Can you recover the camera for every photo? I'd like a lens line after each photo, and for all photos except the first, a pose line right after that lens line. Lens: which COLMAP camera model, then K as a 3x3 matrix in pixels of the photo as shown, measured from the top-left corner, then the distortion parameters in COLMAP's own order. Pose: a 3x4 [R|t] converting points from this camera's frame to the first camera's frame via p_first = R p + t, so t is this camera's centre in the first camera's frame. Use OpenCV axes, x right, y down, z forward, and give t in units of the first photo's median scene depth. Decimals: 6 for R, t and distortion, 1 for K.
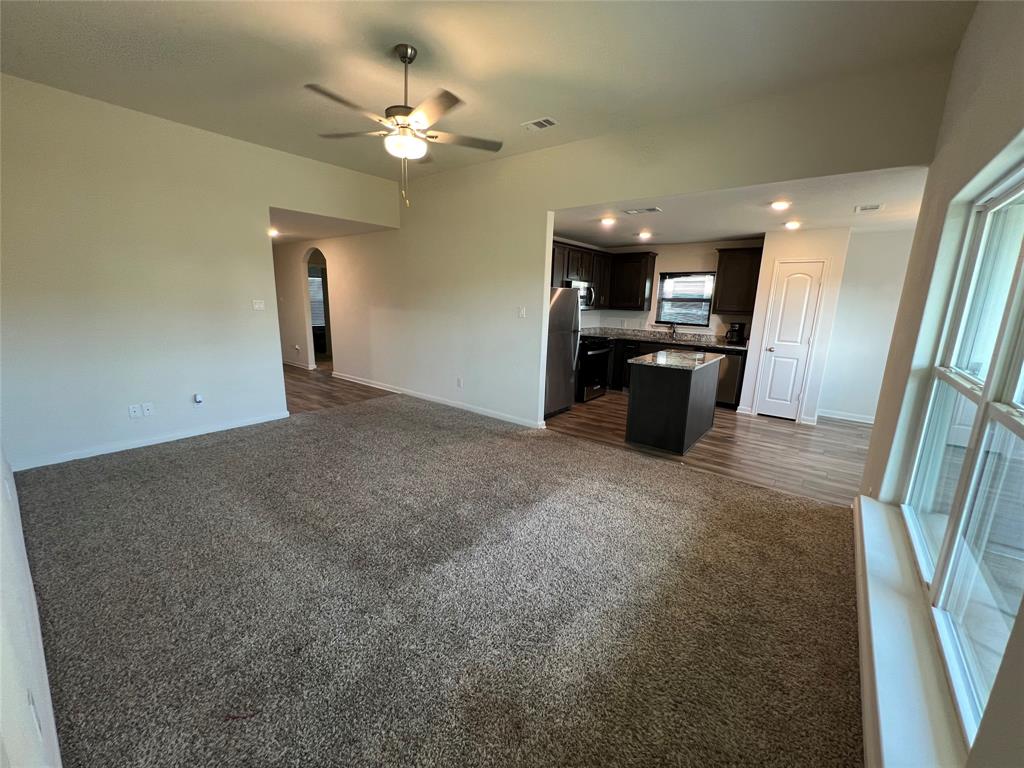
lens RADIAL K [[410.4, 0, 514.7], [0, 410.4, 385.9], [0, 0, 1]] dist [-0.005343, 0.001496]
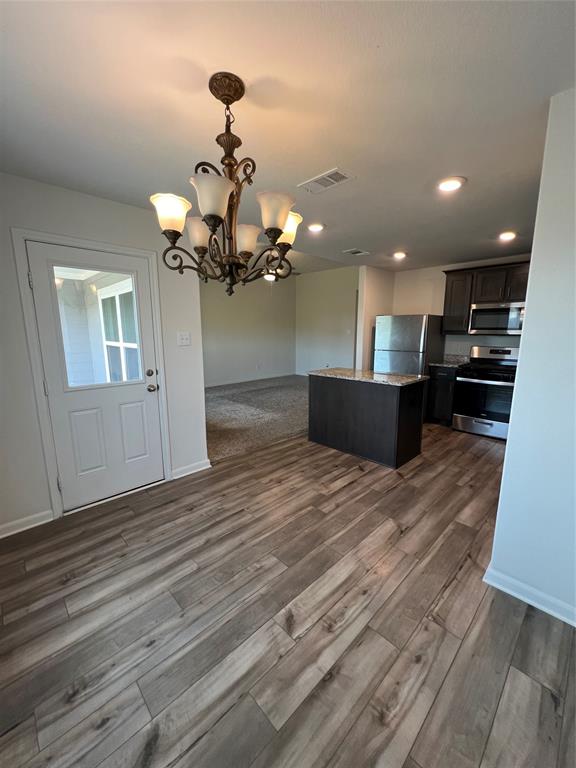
lens RADIAL K [[307.8, 0, 286.3], [0, 307.8, 385.4], [0, 0, 1]] dist [-0.005343, 0.001496]
pose [[-0.137259, 0.154724, -0.978376, 0.852794], [-0.208300, 0.961130, 0.181219, -0.101100], [0.968386, 0.228669, -0.099695, 0.624411]]
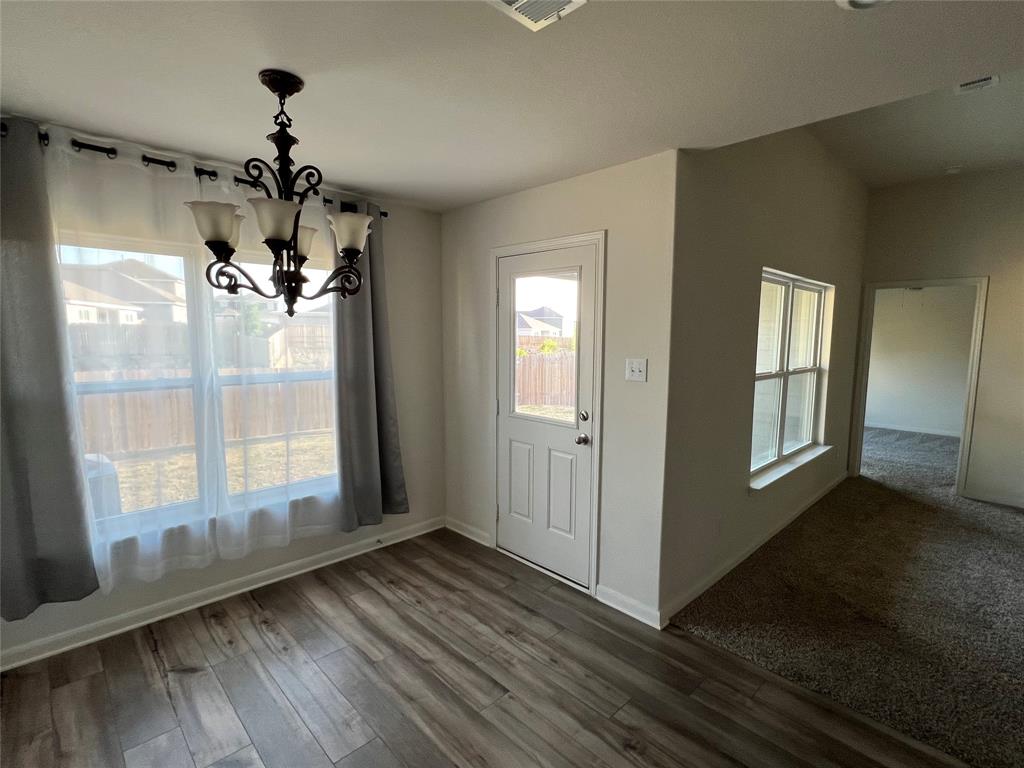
lens RADIAL K [[494.3, 0, 514.5], [0, 494.3, 389.8], [0, 0, 1]] dist [0.000450, -0.001015]
pose [[-0.991078, -0.047272, 0.124618, 0.475574], [-0.004834, 0.947122, 0.320836, -0.165767], [-0.133195, 0.317372, -0.938901, 0.812072]]
